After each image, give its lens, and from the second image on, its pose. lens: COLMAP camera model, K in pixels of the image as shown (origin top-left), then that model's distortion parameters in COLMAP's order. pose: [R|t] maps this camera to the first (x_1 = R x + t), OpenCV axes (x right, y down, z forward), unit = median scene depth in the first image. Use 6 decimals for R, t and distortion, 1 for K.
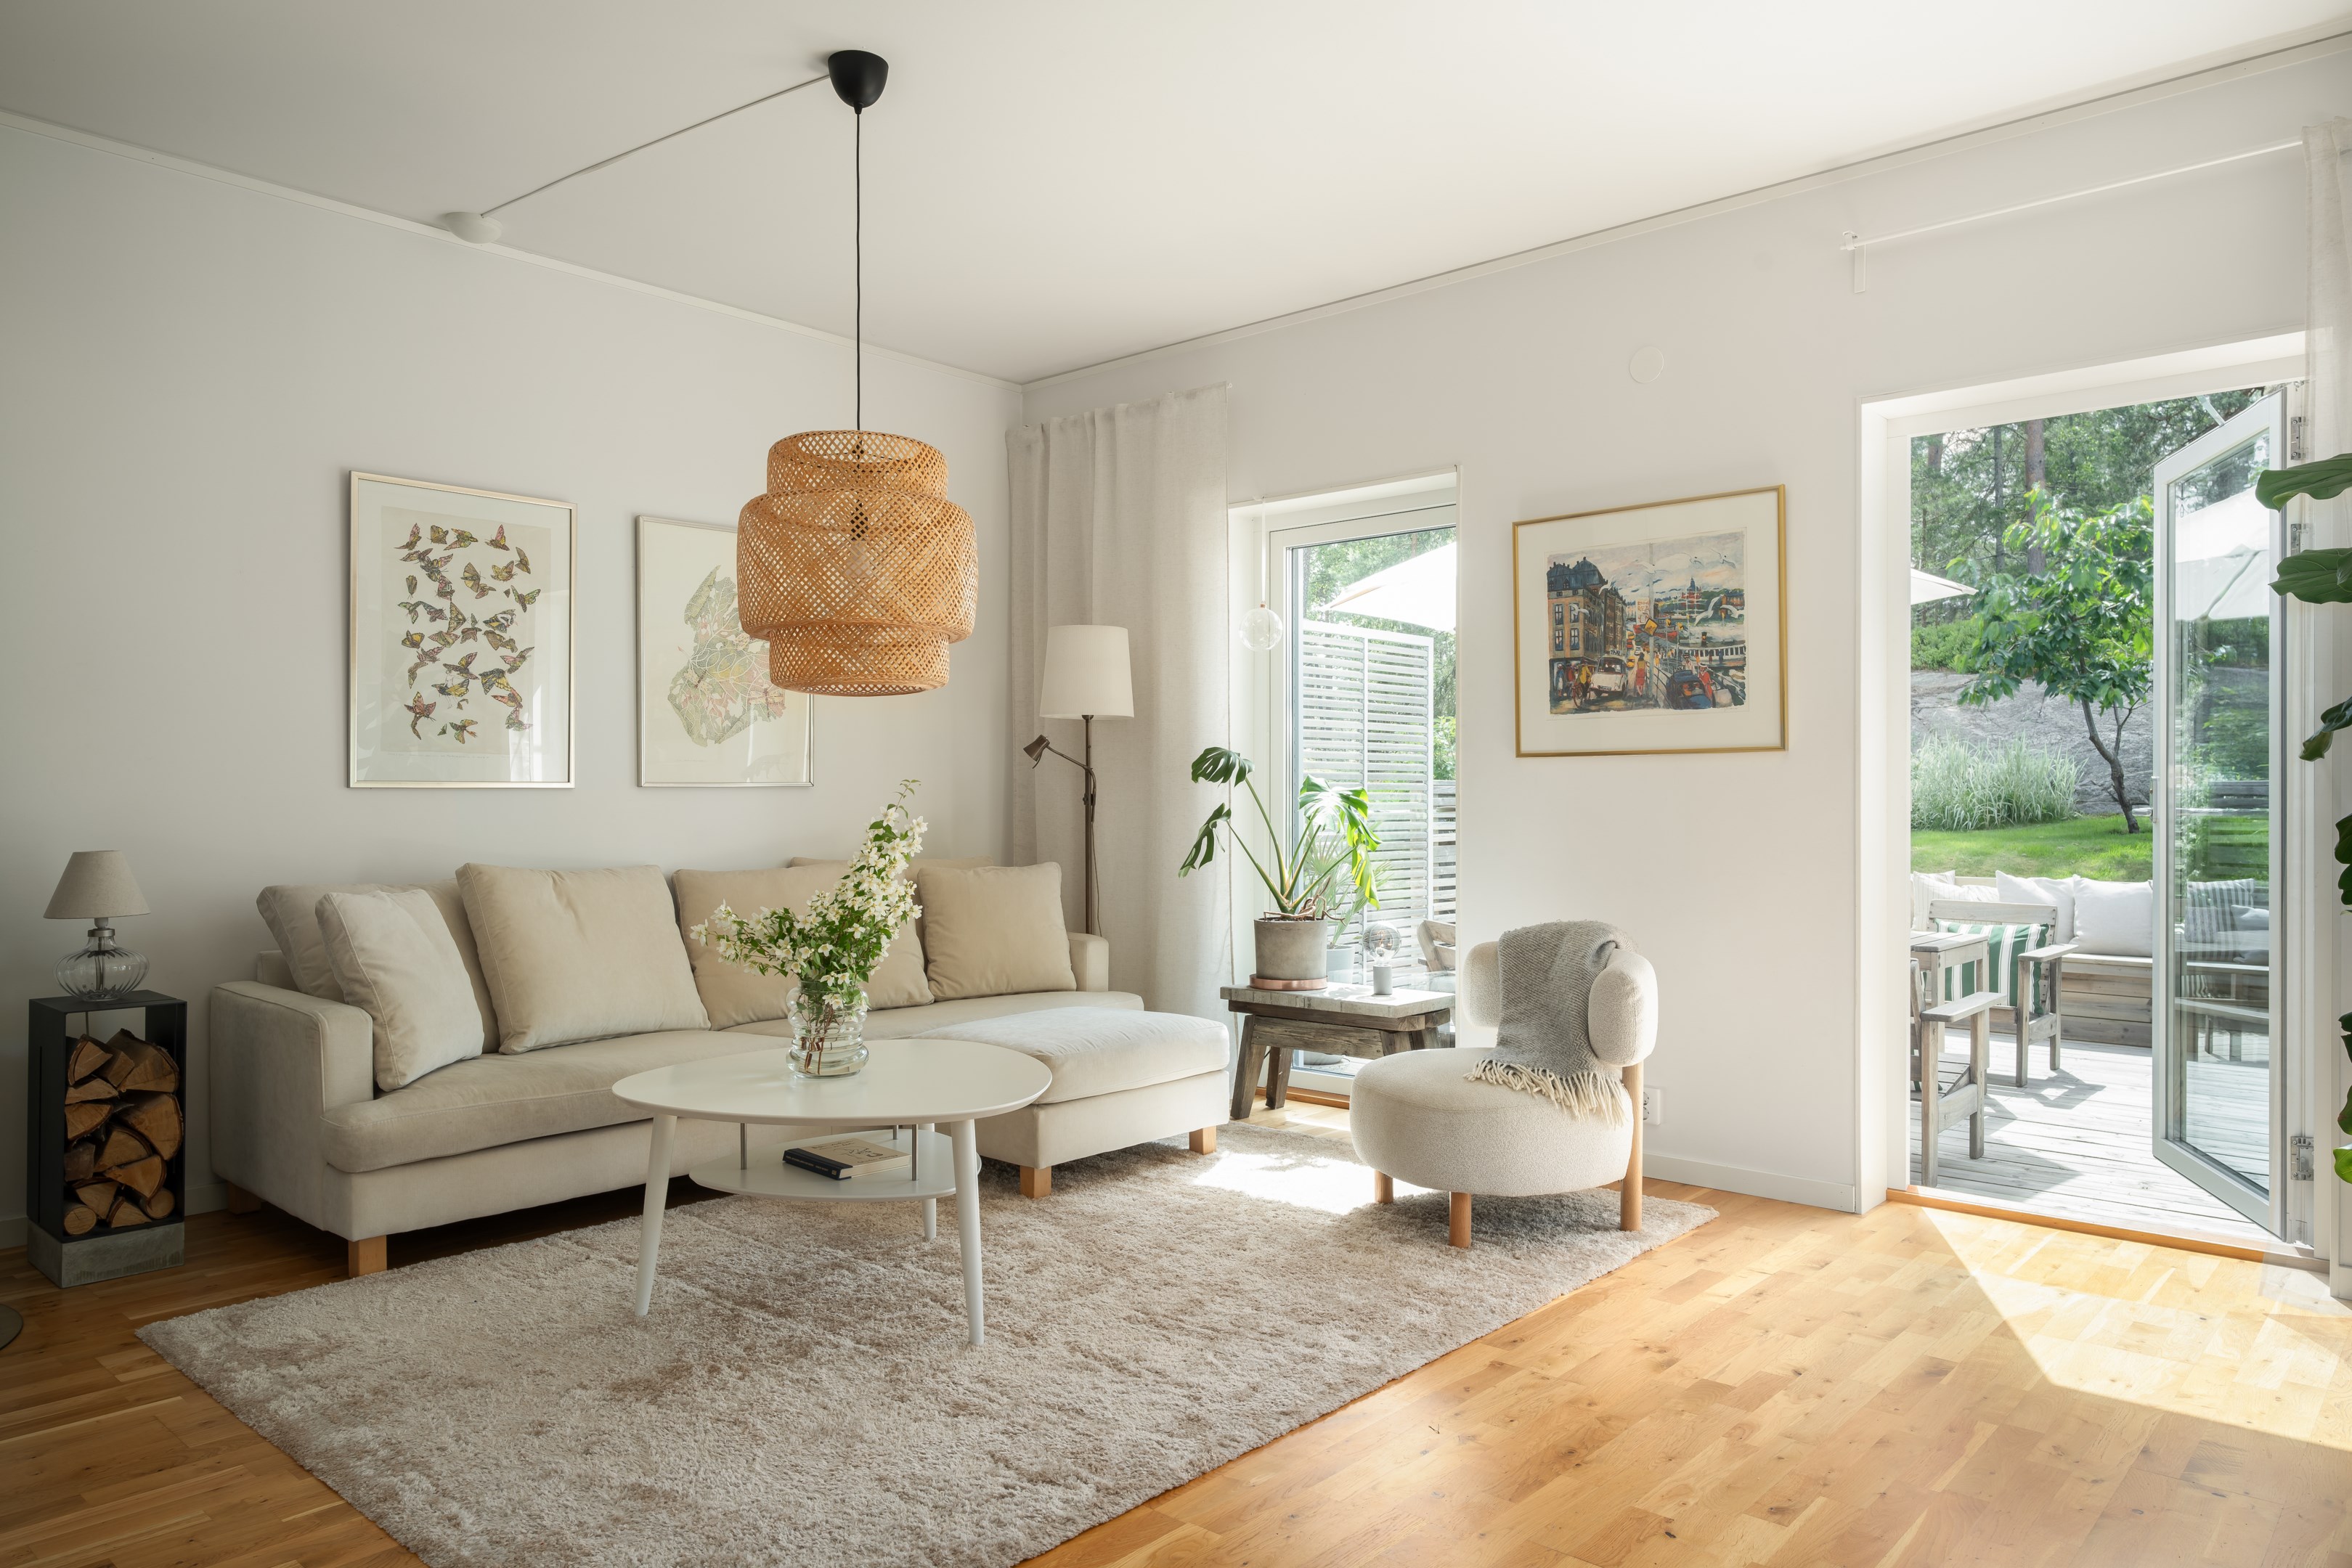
lens RADIAL K [[1534.5, 0, 1174.6], [0, 1534.5, 784.9], [0, 0, 1]] dist [-0.002606, 0.003560]
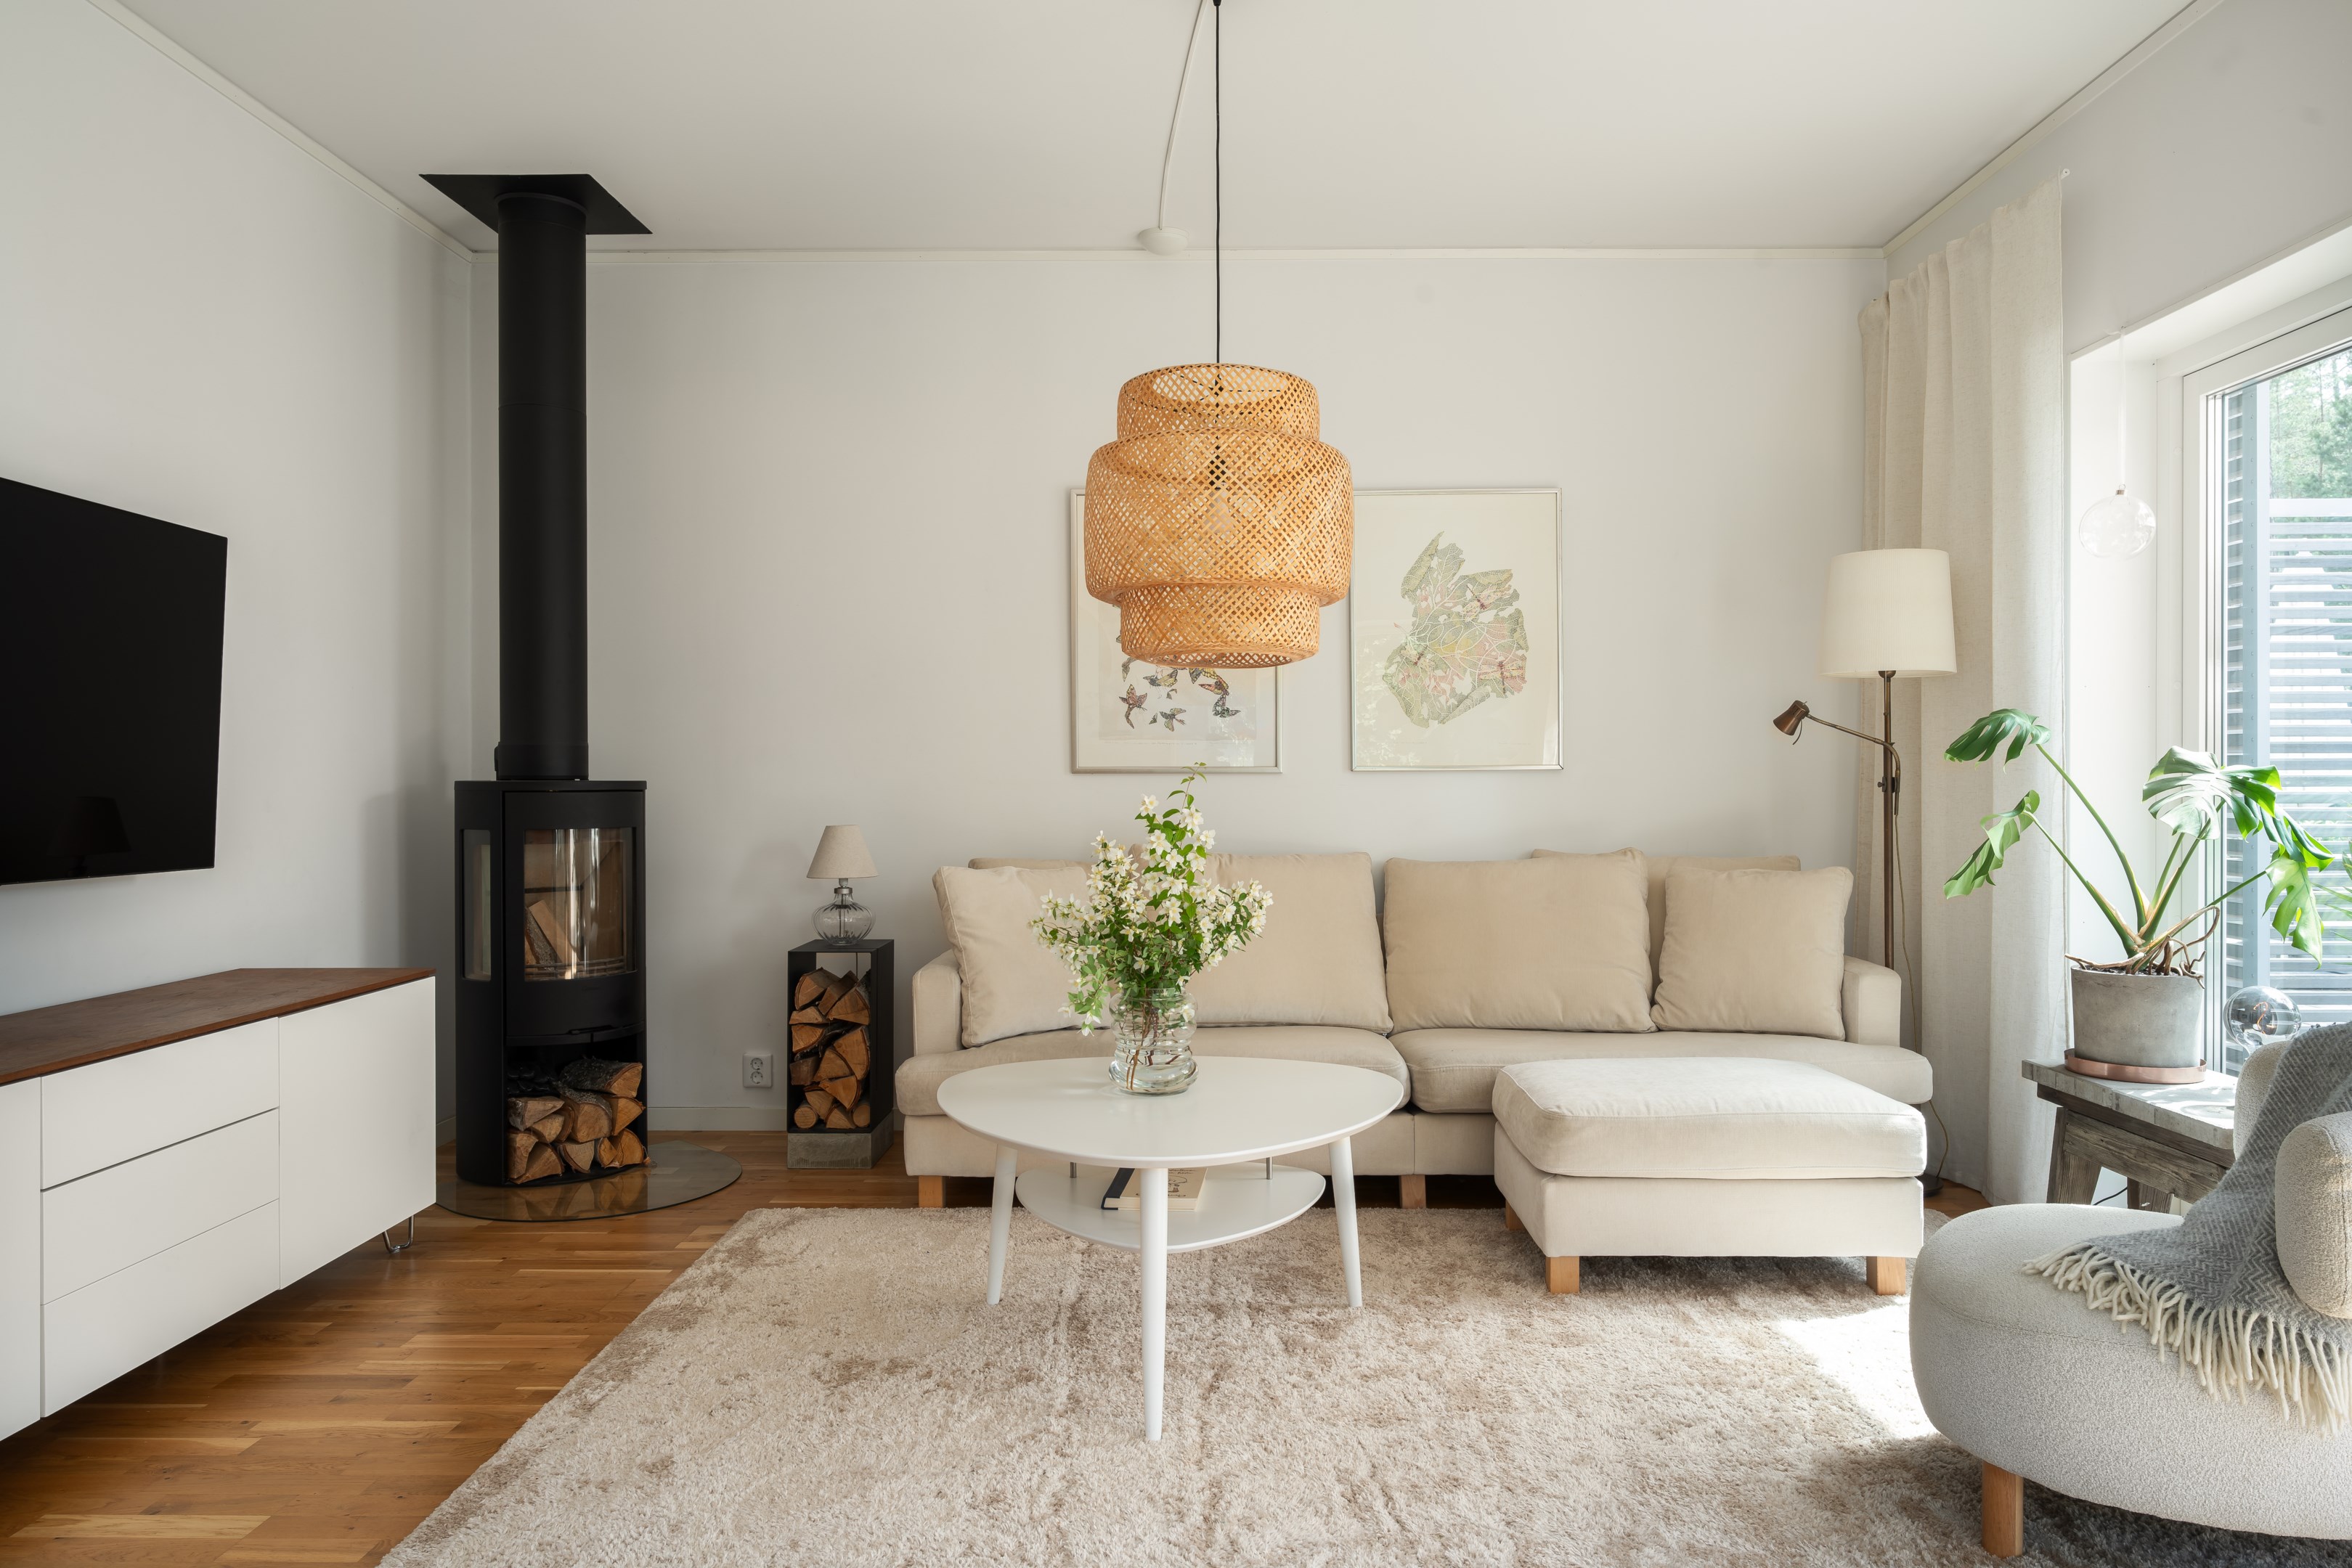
lens RADIAL K [[1534.5, 0, 1199.1], [0, 1534.5, 781.7], [0, 0, 1]] dist [-0.002606, 0.003560]
pose [[0.662752, 0.000212, -0.748839, 0.377735], [0.005432, 0.999972, 0.005091, 0.002966], [0.748819, -0.007442, 0.662733, 0.347557]]
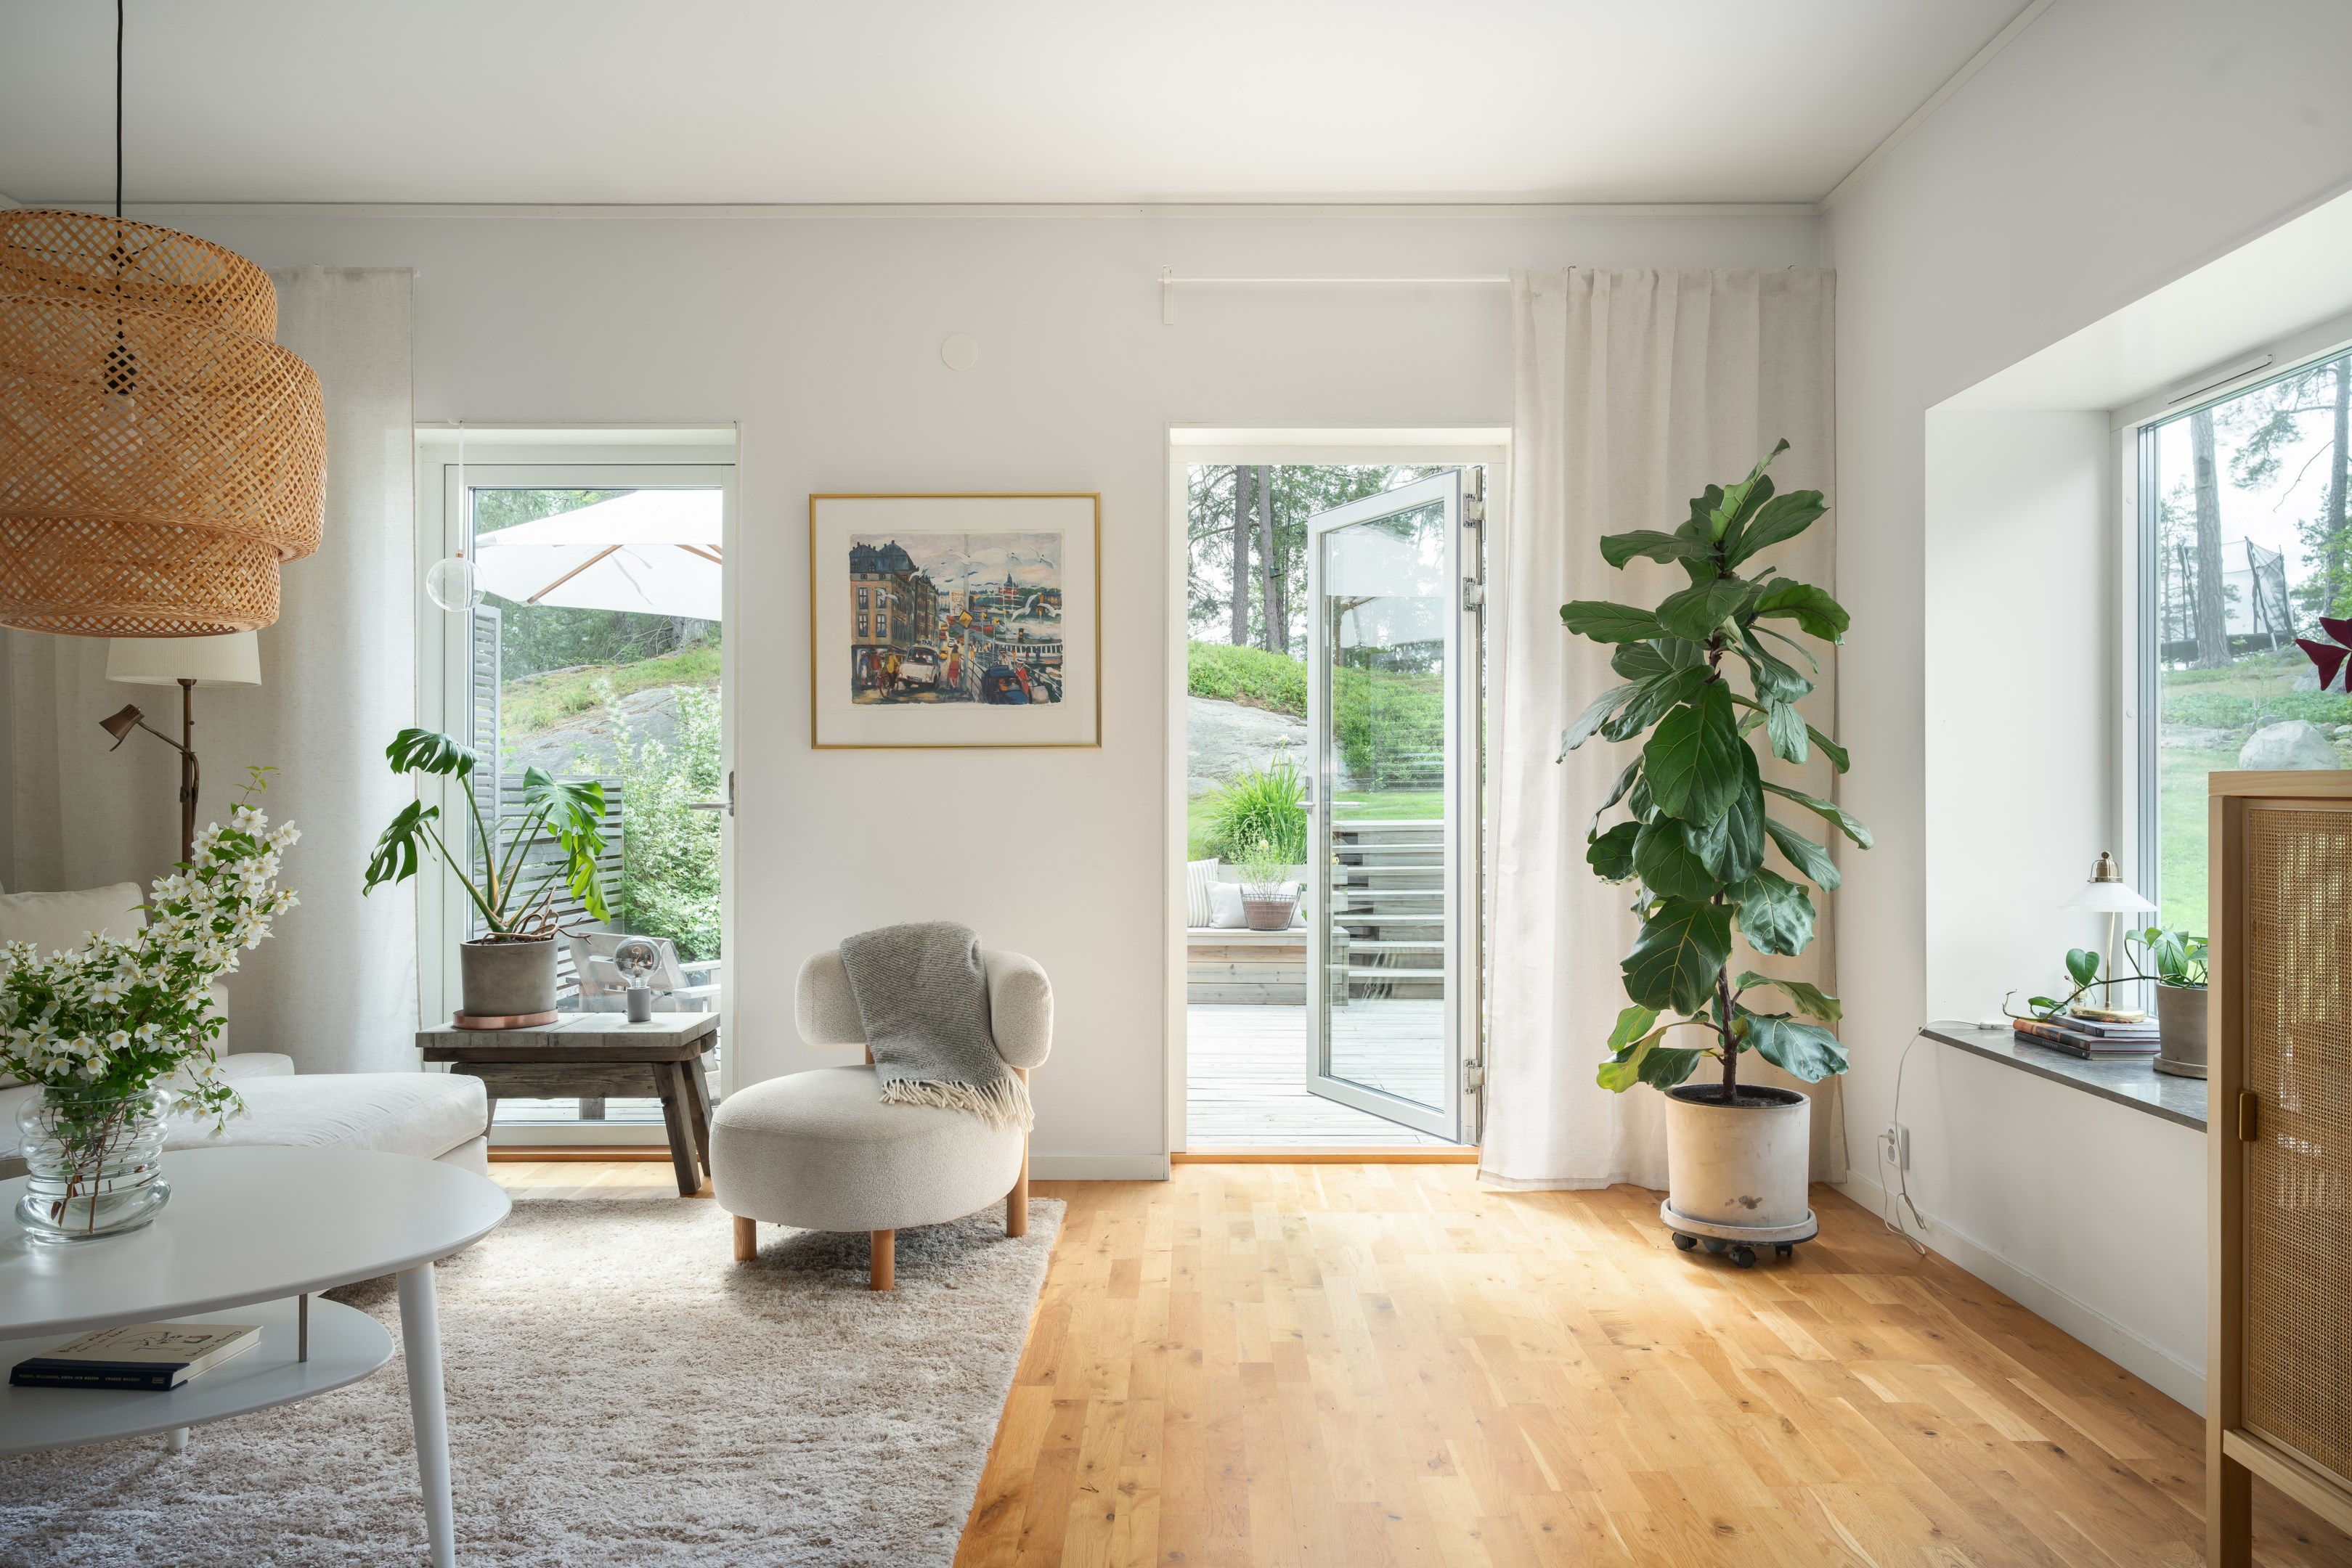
lens RADIAL K [[1534.5, 0, 1186.8], [0, 1534.5, 778.4], [0, 0, 1]] dist [-0.002606, 0.003560]
pose [[0.744035, 0.006928, 0.668105, -0.256951], [-0.006008, 0.999975, -0.003678, 0.001929], [-0.668114, -0.001277, 0.744058, 0.186527]]
